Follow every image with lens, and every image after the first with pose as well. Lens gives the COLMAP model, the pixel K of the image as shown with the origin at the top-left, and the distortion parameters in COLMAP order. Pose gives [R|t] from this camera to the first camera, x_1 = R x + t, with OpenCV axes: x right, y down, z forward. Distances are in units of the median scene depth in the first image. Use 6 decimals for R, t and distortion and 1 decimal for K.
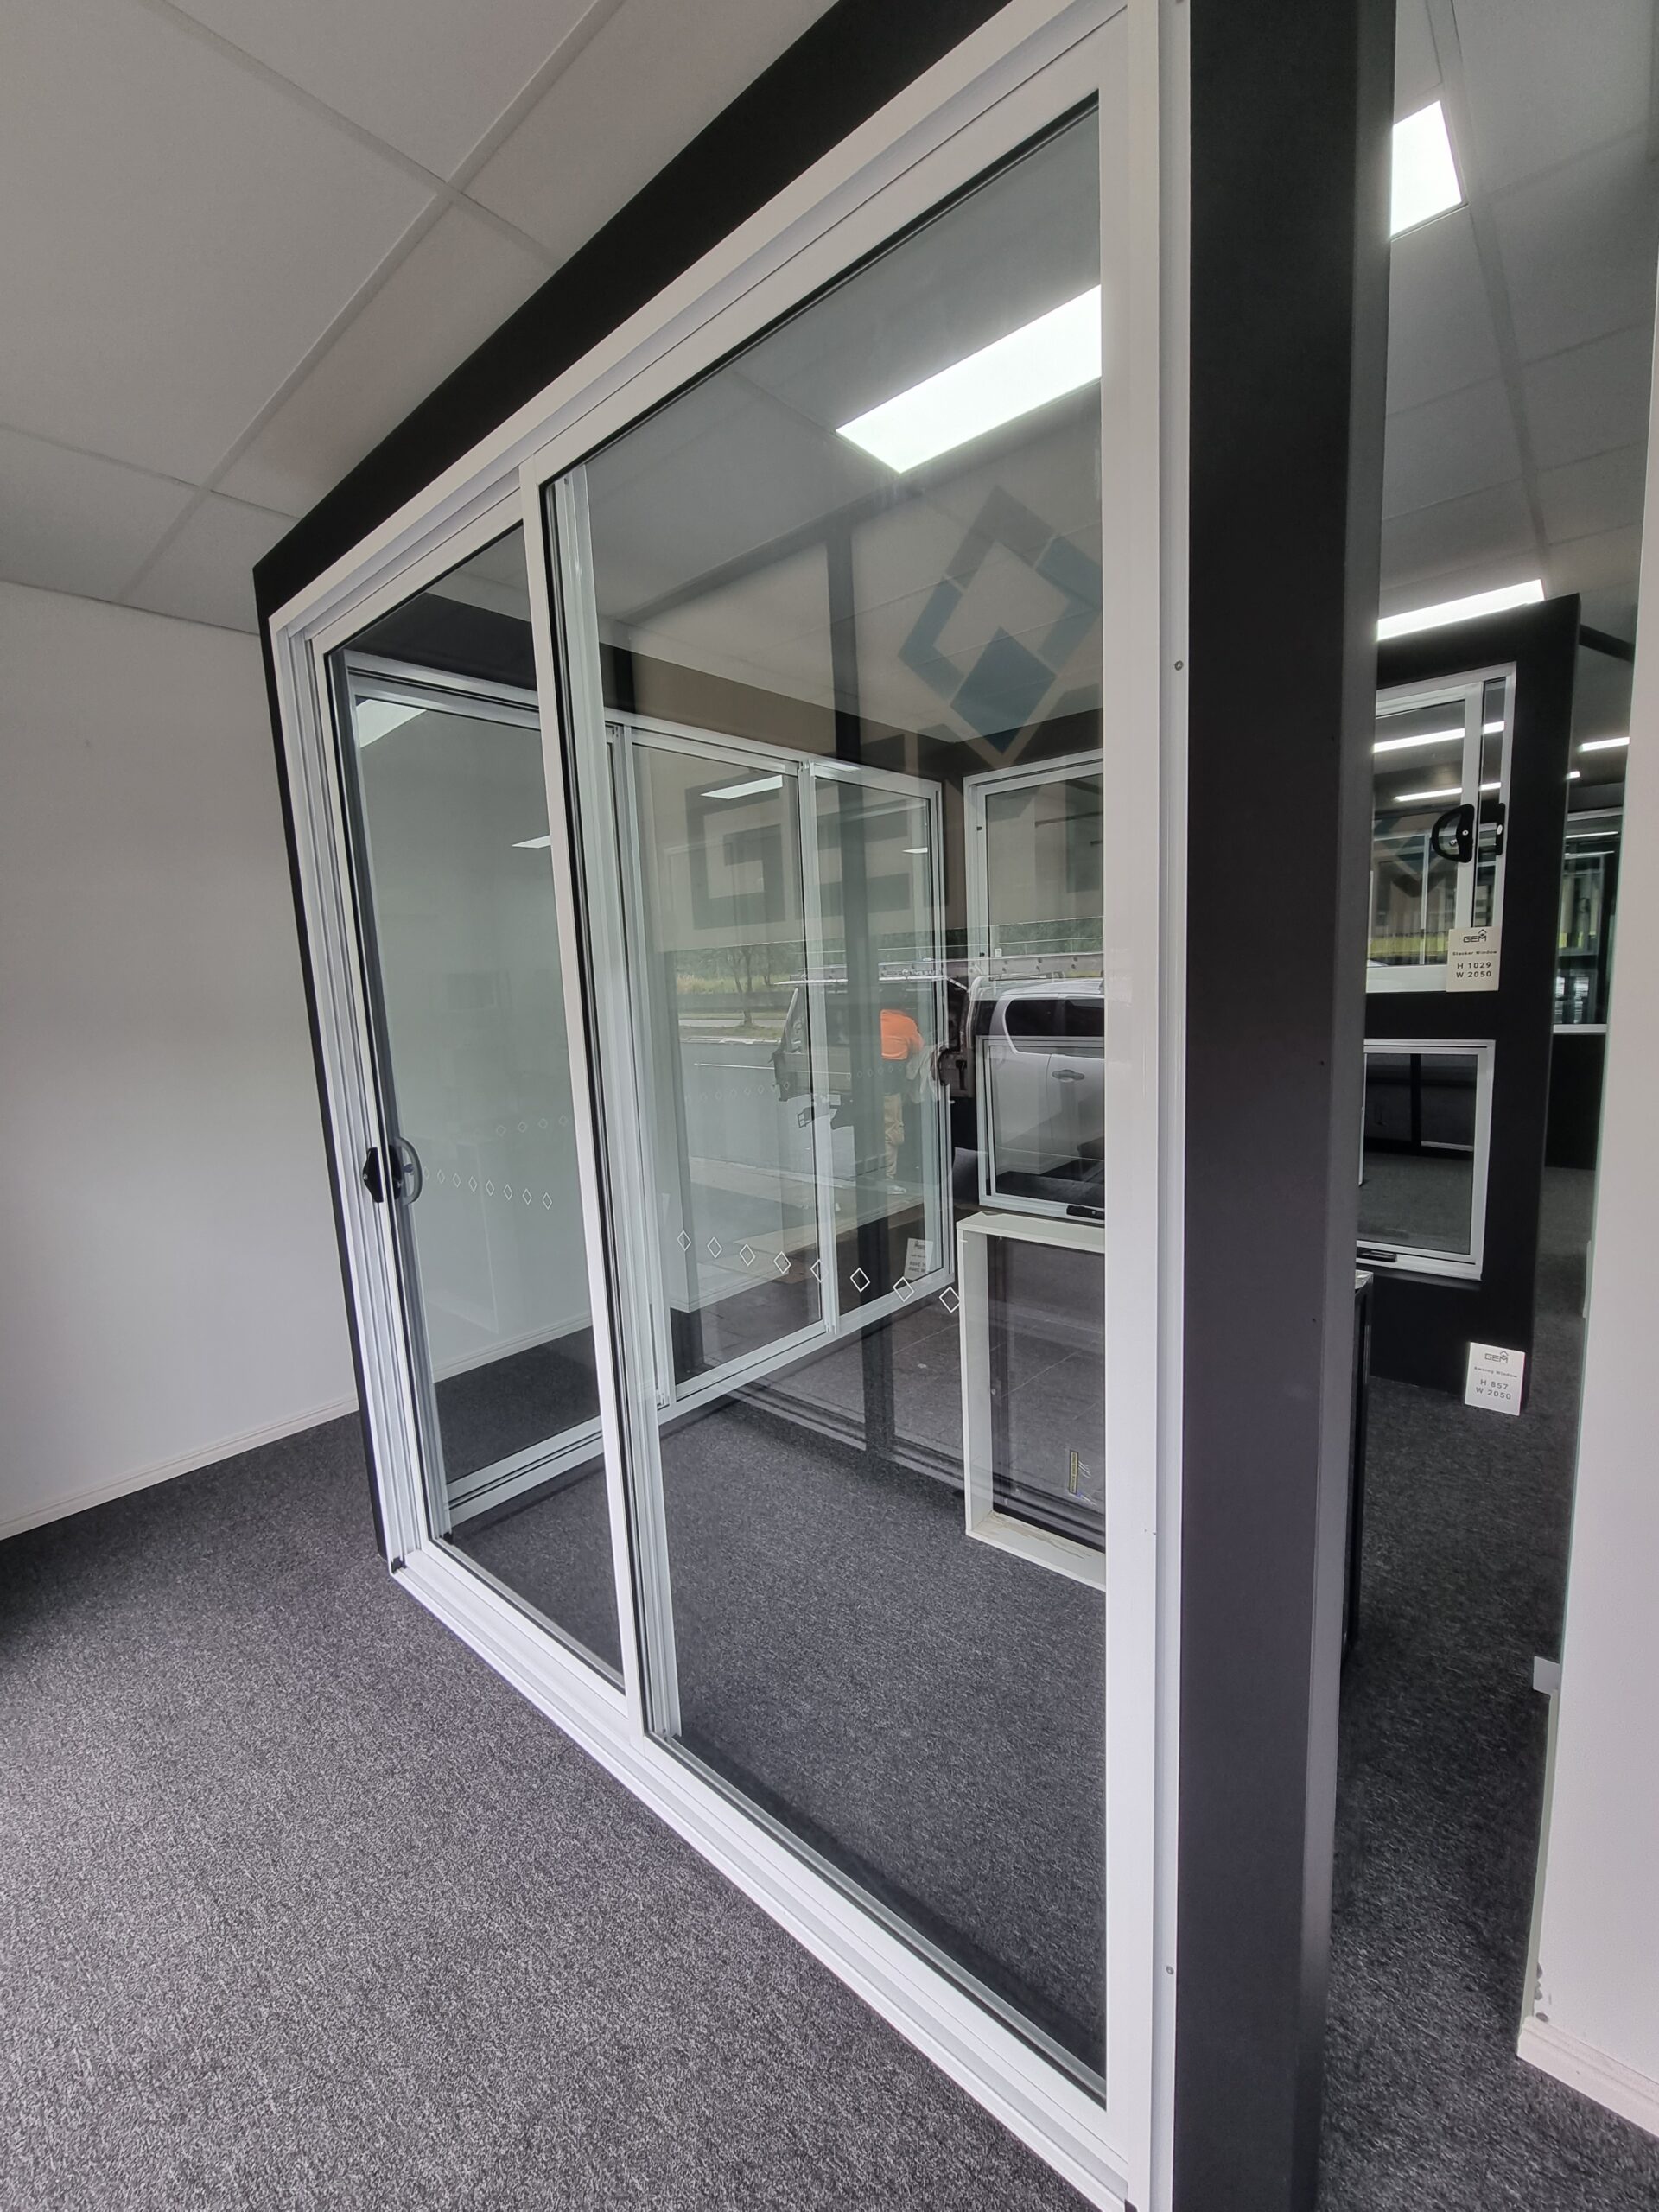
lens RADIAL K [[908.0, 0, 818.6], [0, 908.0, 1110.0], [0, 0, 1]] dist [-0.000097, -0.000490]
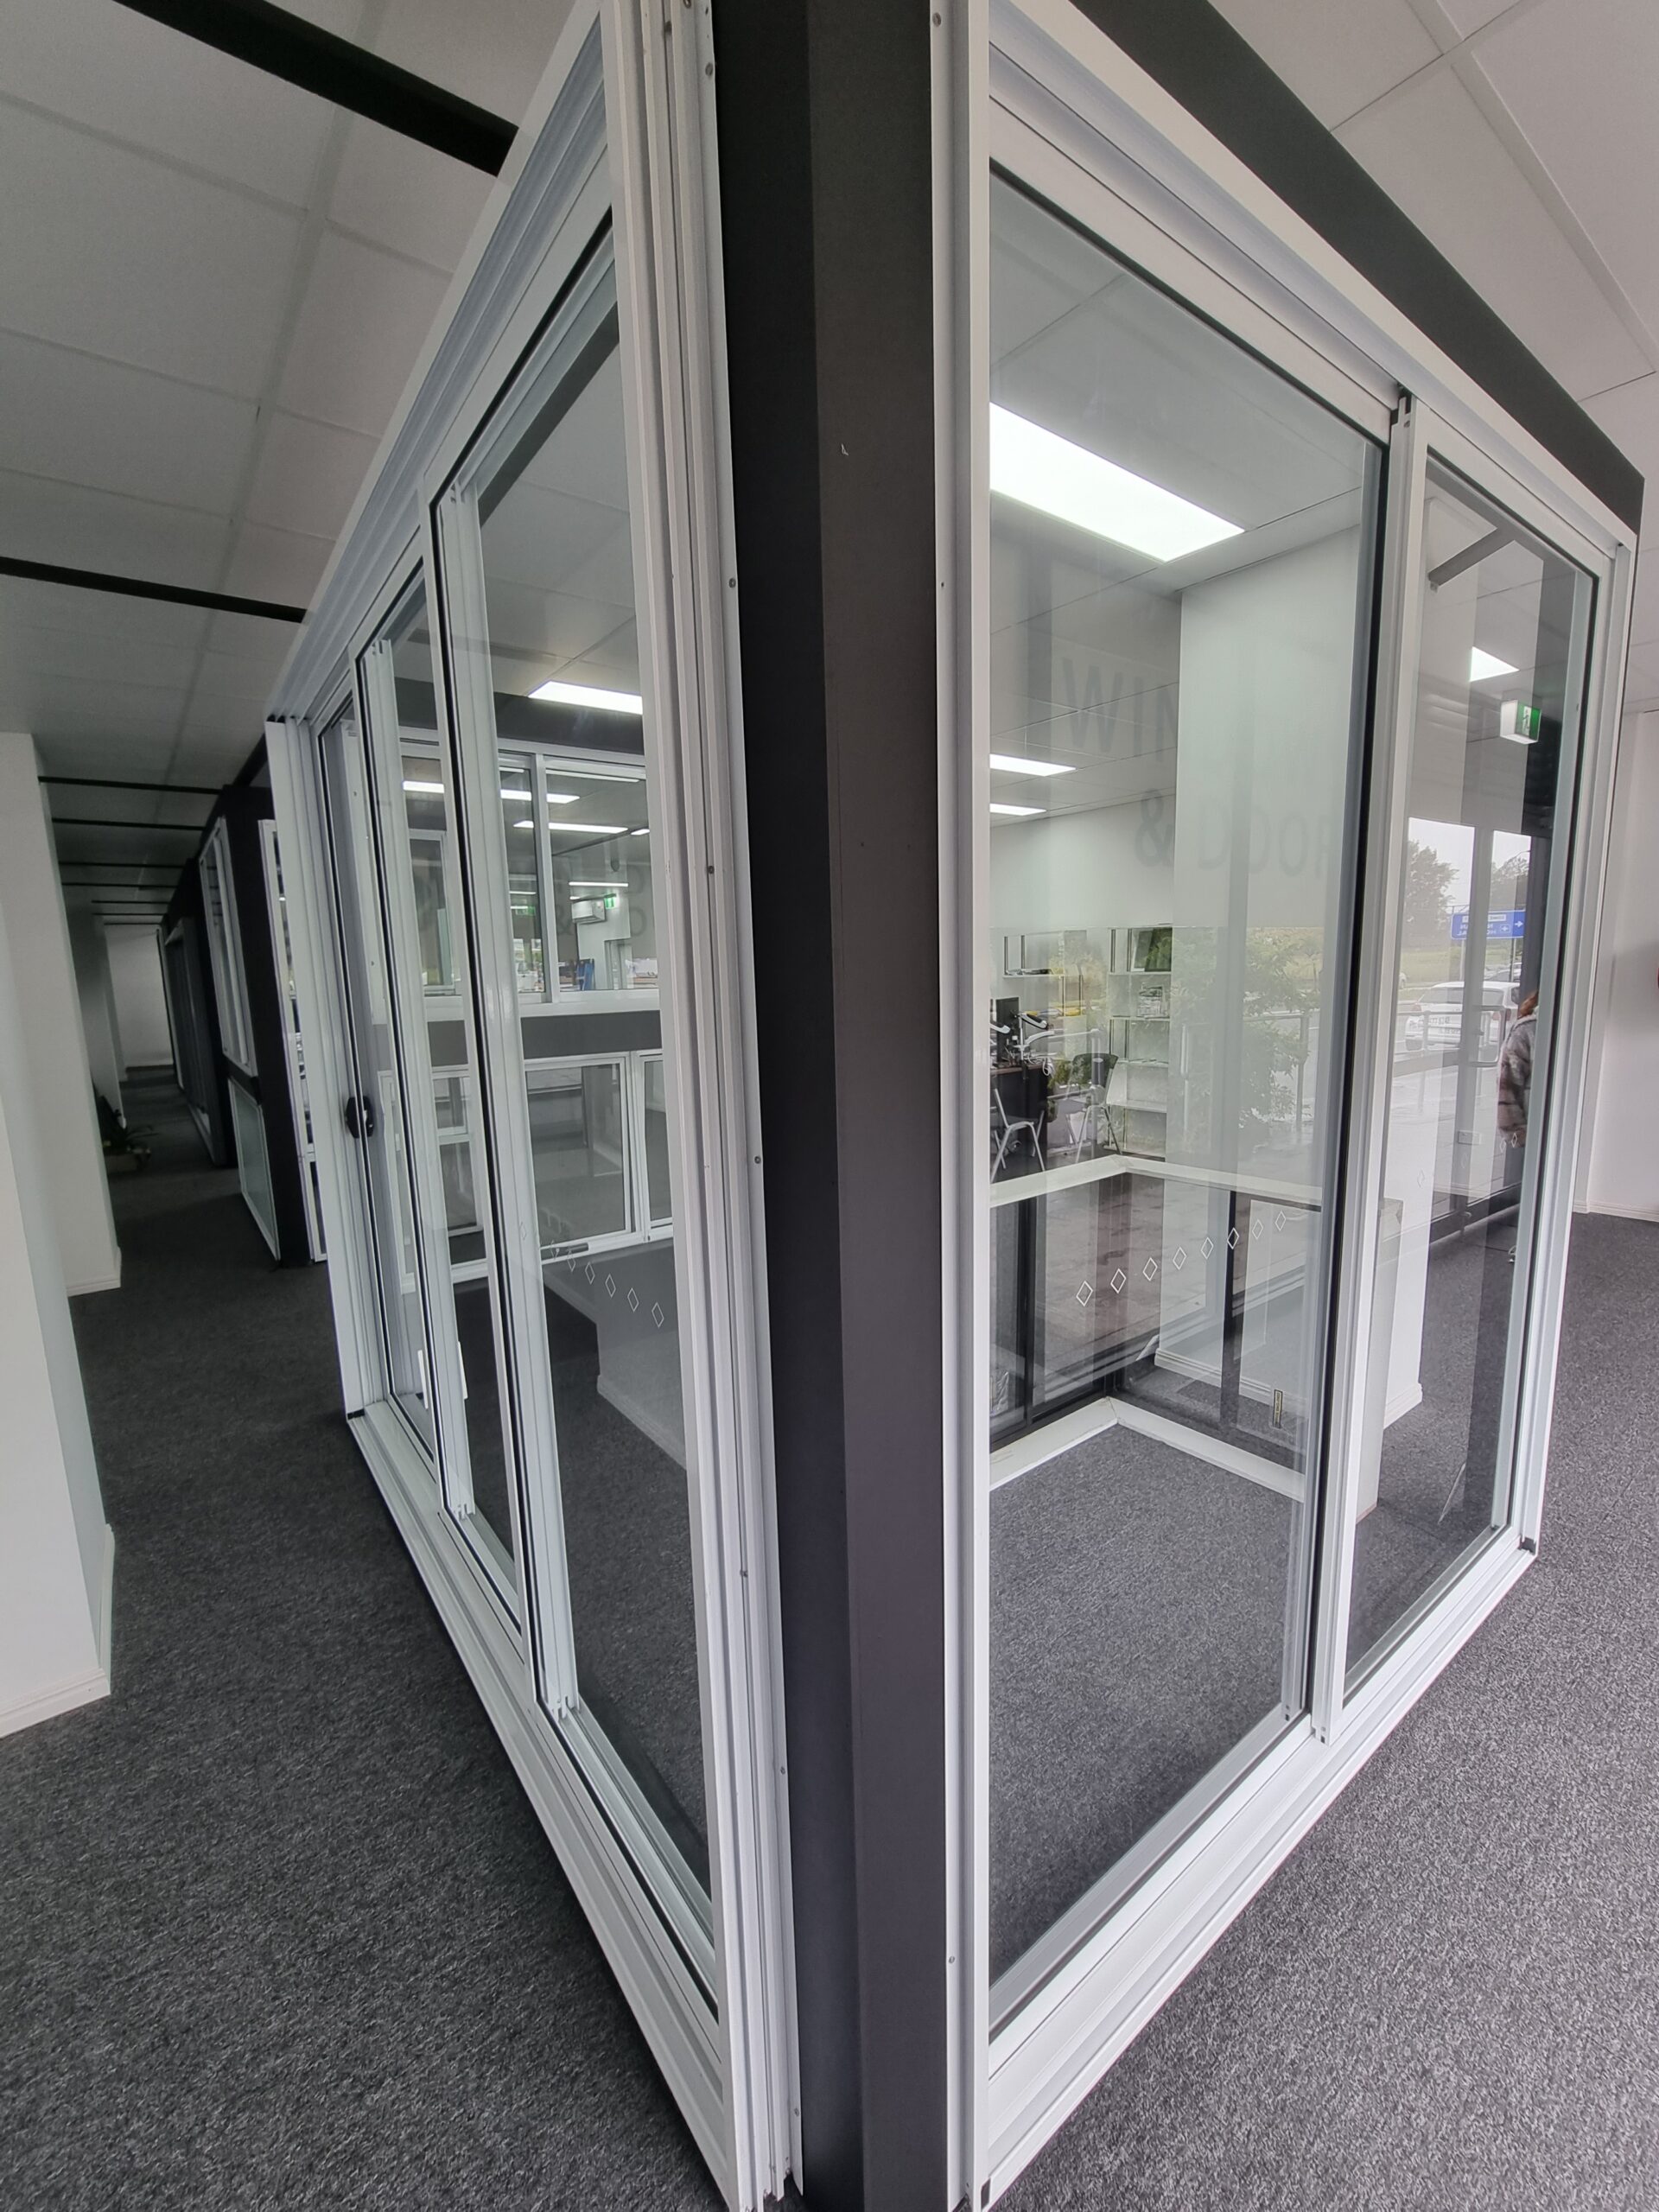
lens RADIAL K [[908.0, 0, 818.6], [0, 908.0, 1110.0], [0, 0, 1]] dist [-0.000097, -0.000490]
pose [[0.210600, -0.114360, 0.970860, -1.276127], [0.156781, 0.984230, 0.081926, -0.154431], [-0.964918, 0.134959, 0.225208, 1.303188]]
